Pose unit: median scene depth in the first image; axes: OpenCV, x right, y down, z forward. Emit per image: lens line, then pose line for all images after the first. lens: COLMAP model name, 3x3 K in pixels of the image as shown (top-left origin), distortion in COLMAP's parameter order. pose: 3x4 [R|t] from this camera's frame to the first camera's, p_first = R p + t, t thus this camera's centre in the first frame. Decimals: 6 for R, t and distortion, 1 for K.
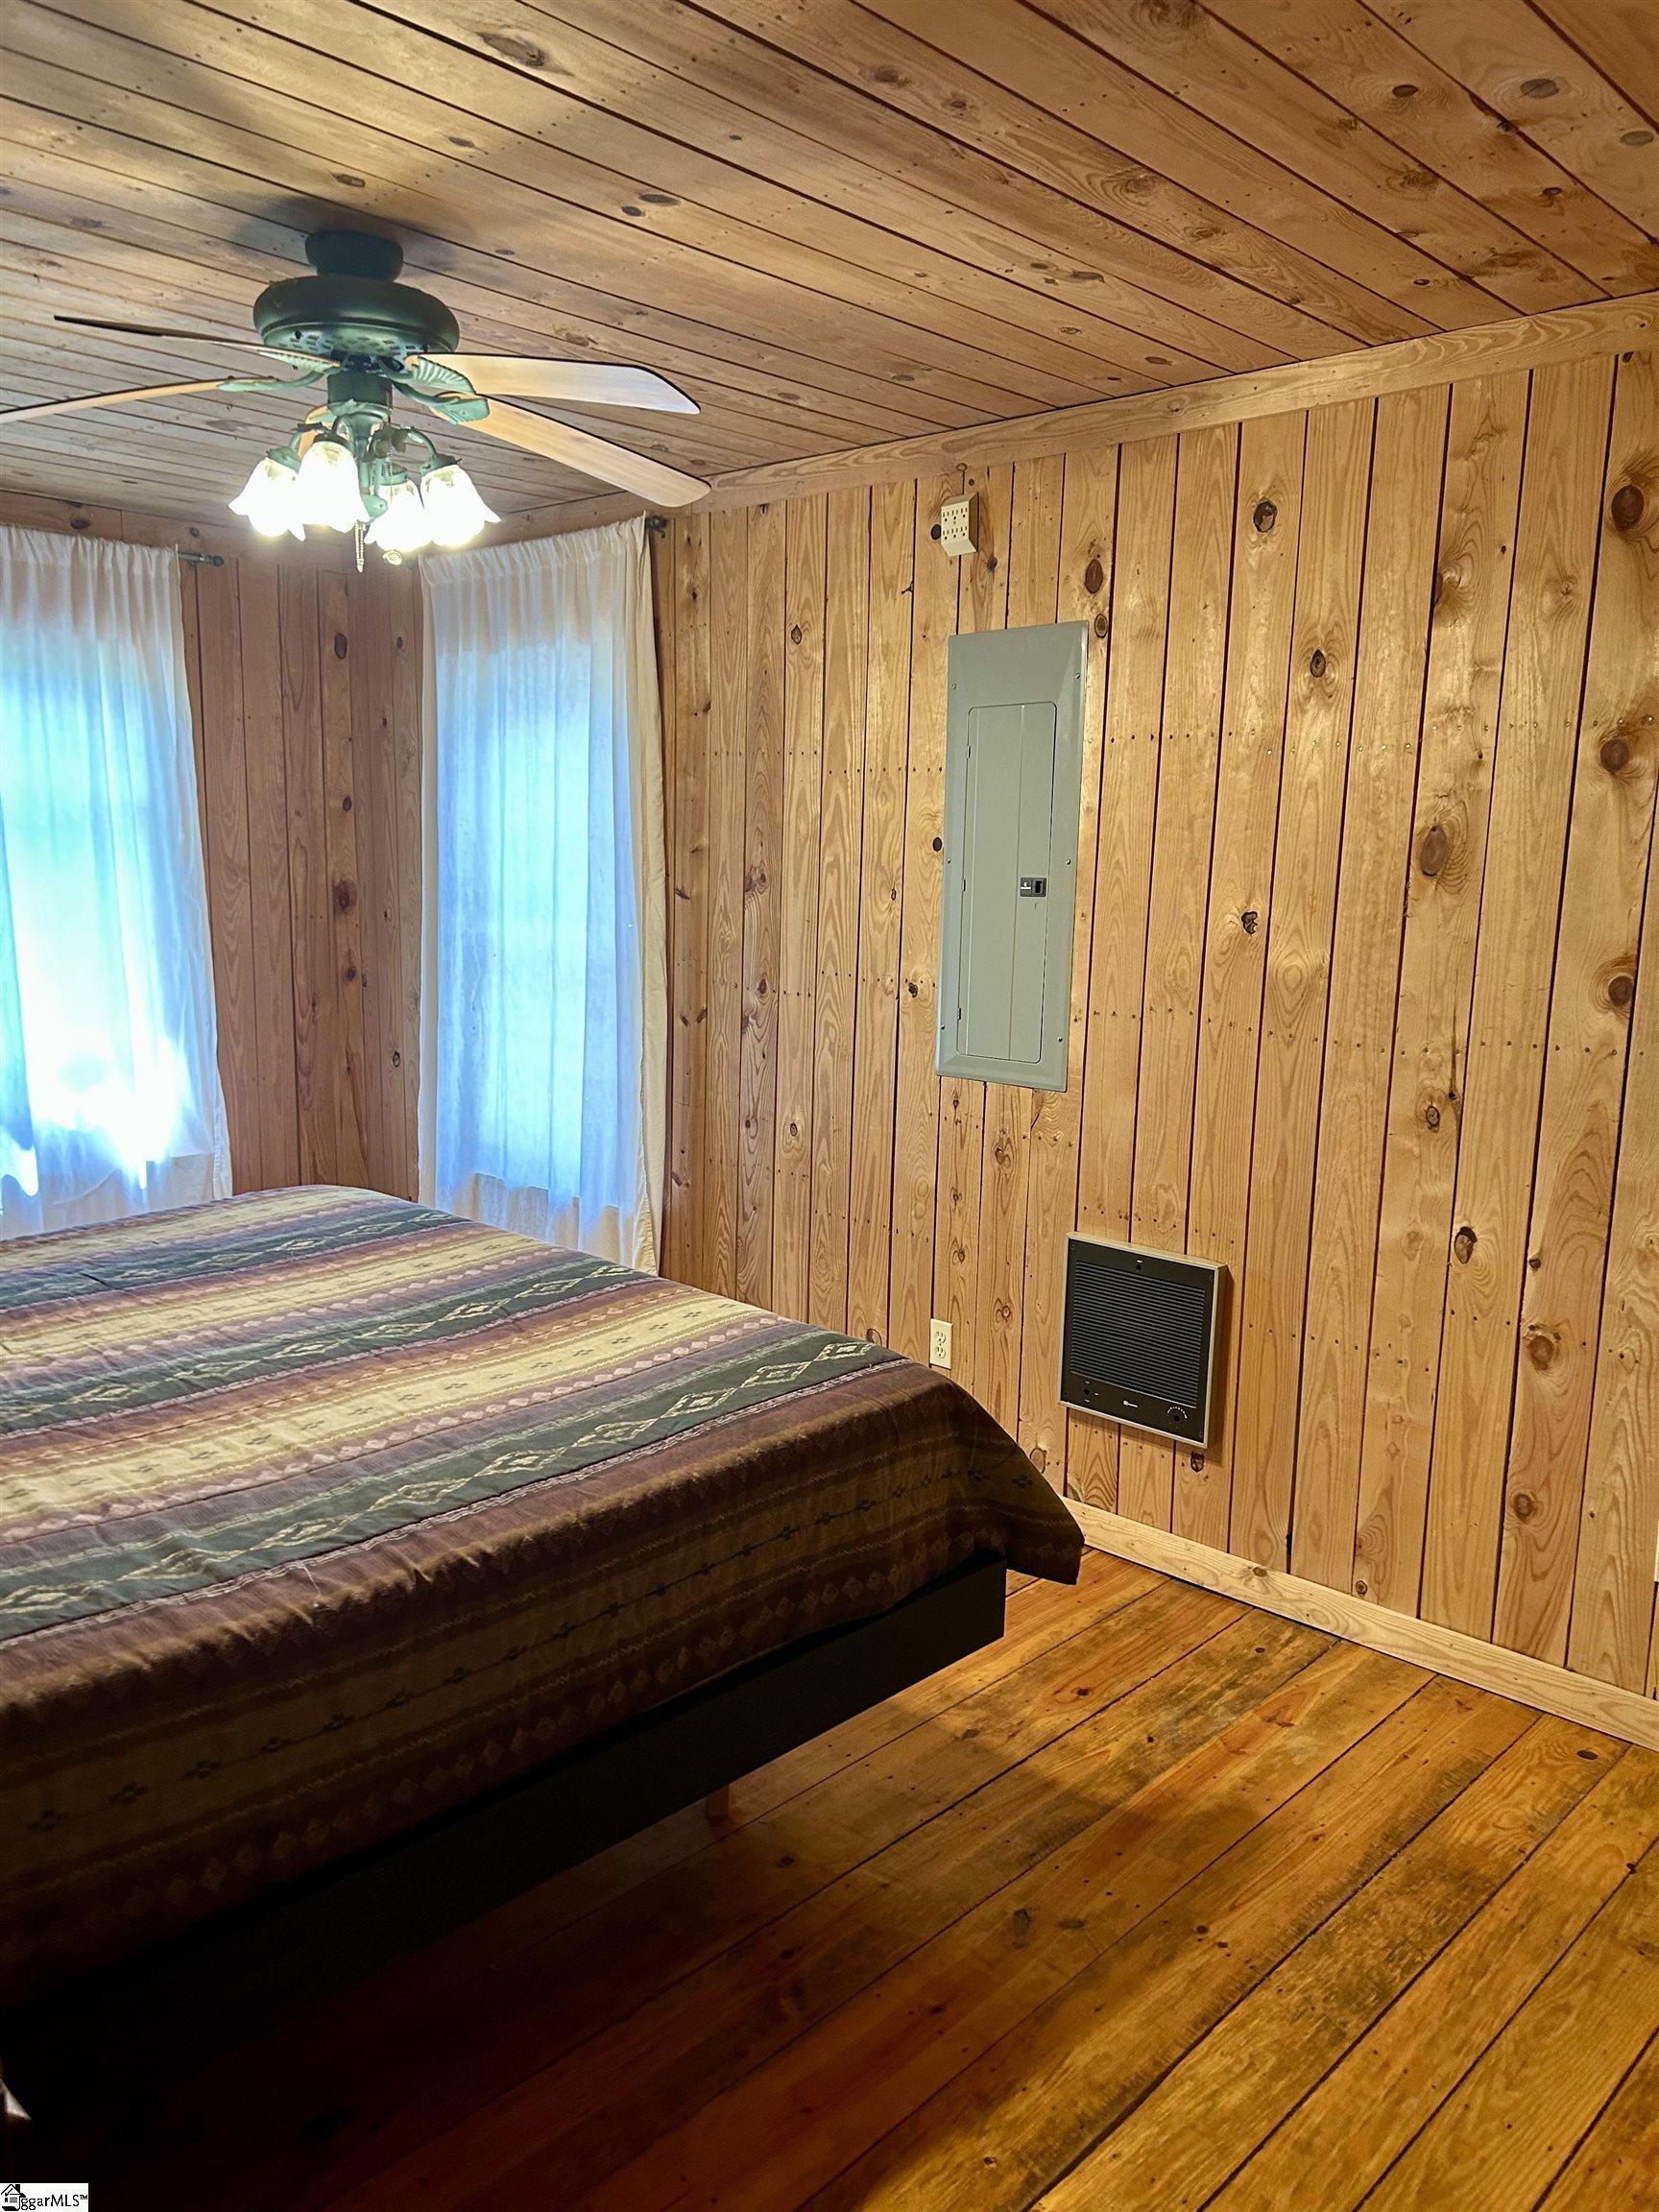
lens RADIAL K [[1647.2, 0, 841.3], [0, 1647.2, 1131.6], [0, 0, 1]] dist [0.053367, -0.070215]
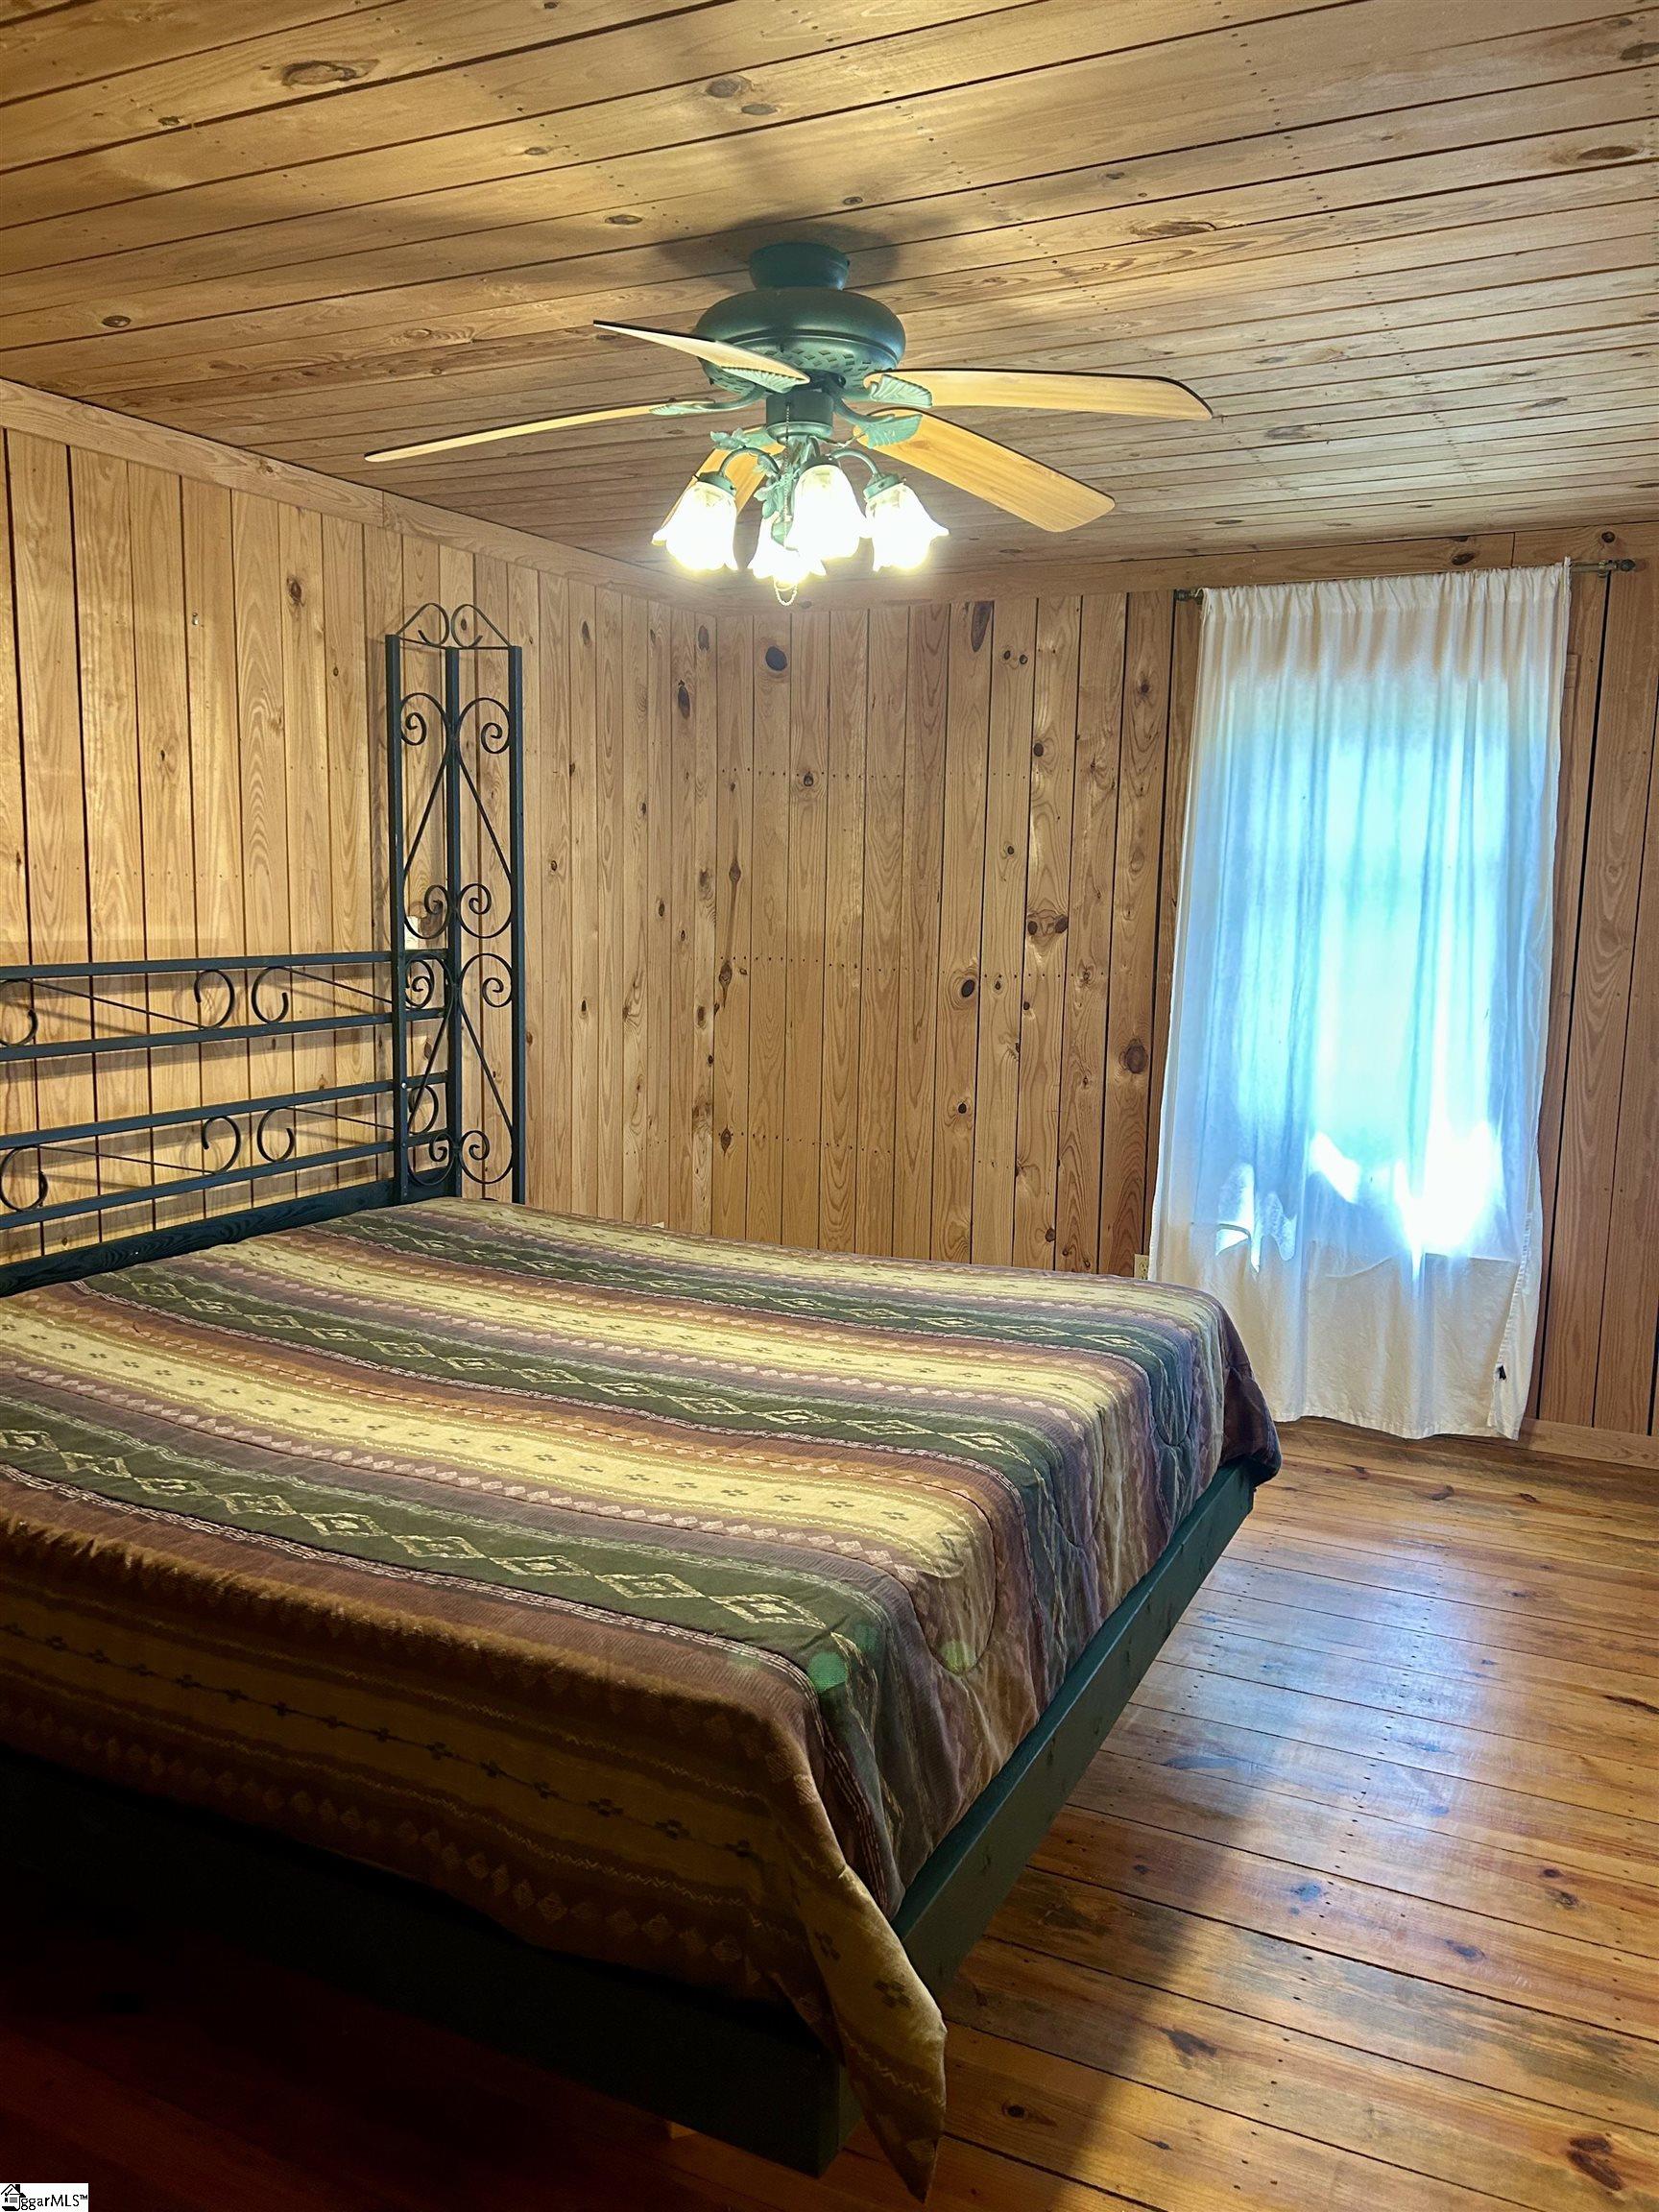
lens RADIAL K [[1647.2, 0, 841.3], [0, 1647.2, 1131.6], [0, 0, 1]] dist [0.053367, -0.070215]
pose [[0.291505, 0.131878, -0.947435, 0.636675], [-0.168235, 0.982081, 0.084938, -0.128971], [0.941659, 0.134632, 0.308468, 0.767251]]
